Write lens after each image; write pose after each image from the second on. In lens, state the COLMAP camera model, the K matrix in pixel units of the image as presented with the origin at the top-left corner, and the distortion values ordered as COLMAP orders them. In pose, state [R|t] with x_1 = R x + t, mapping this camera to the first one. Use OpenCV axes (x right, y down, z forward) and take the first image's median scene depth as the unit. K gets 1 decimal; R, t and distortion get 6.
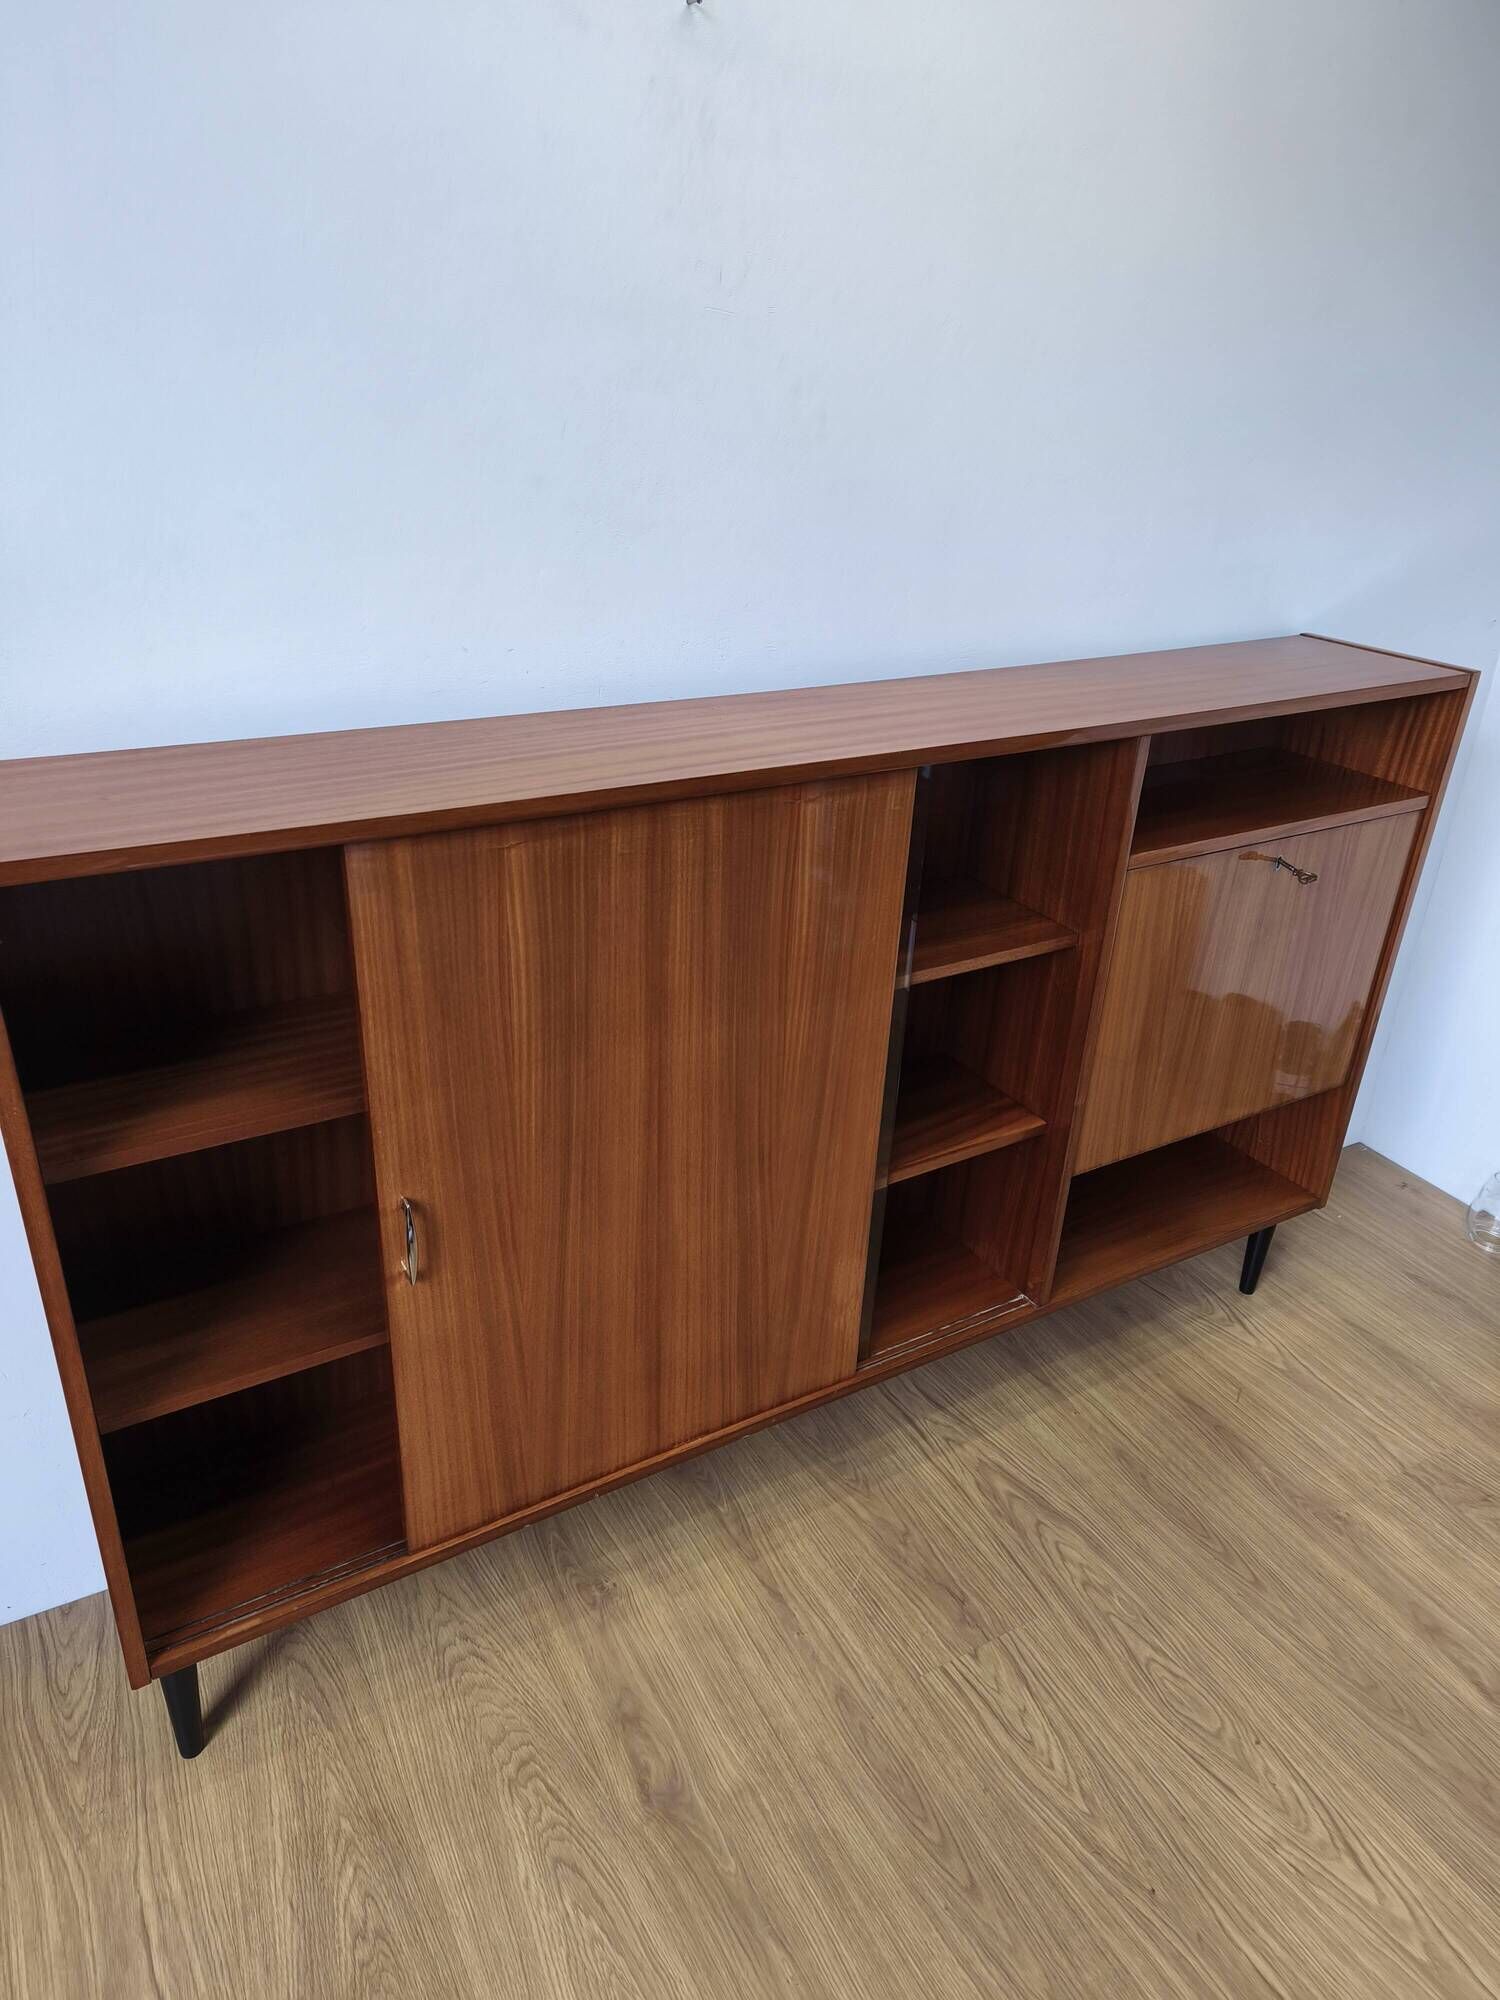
lens RADIAL K [[1309.2, 0, 745.1], [0, 1309.2, 994.4], [0, 0, 1]] dist [0.075784, -0.068516]
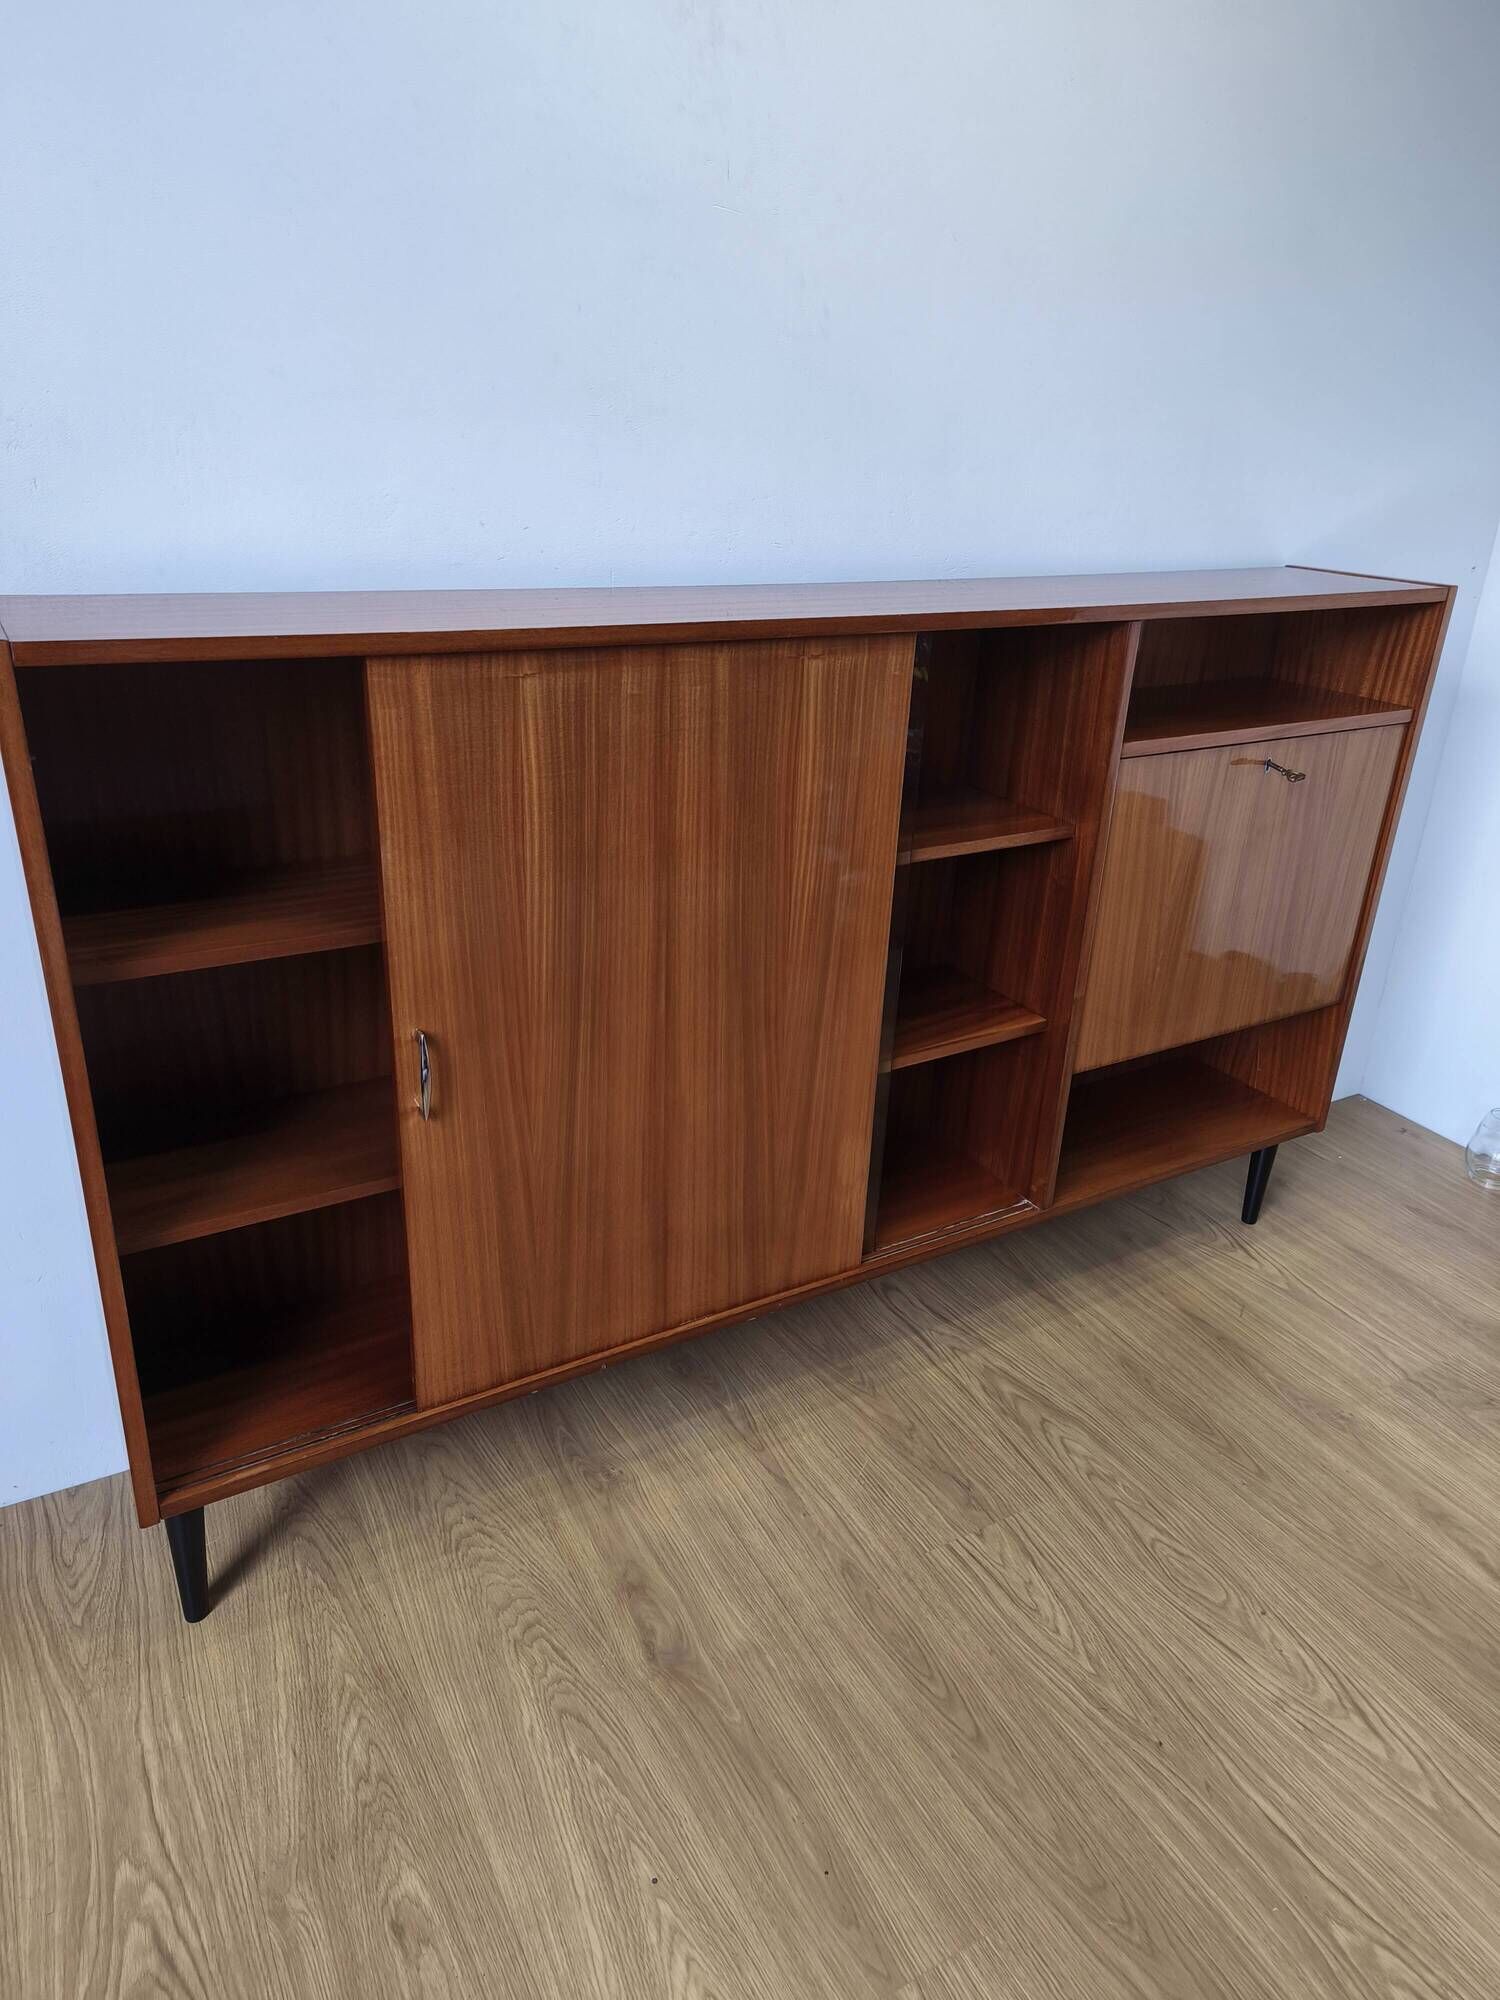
lens RADIAL K [[1309.2, 0, 758.6], [0, 1309.2, 976.0], [0, 0, 1]] dist [0.075784, -0.068516]
pose [[0.999990, -0.000266, 0.004457, 0.001229], [0.000515, 0.998437, -0.055878, 0.140882], [-0.004435, 0.055880, 0.998428, -0.021849]]
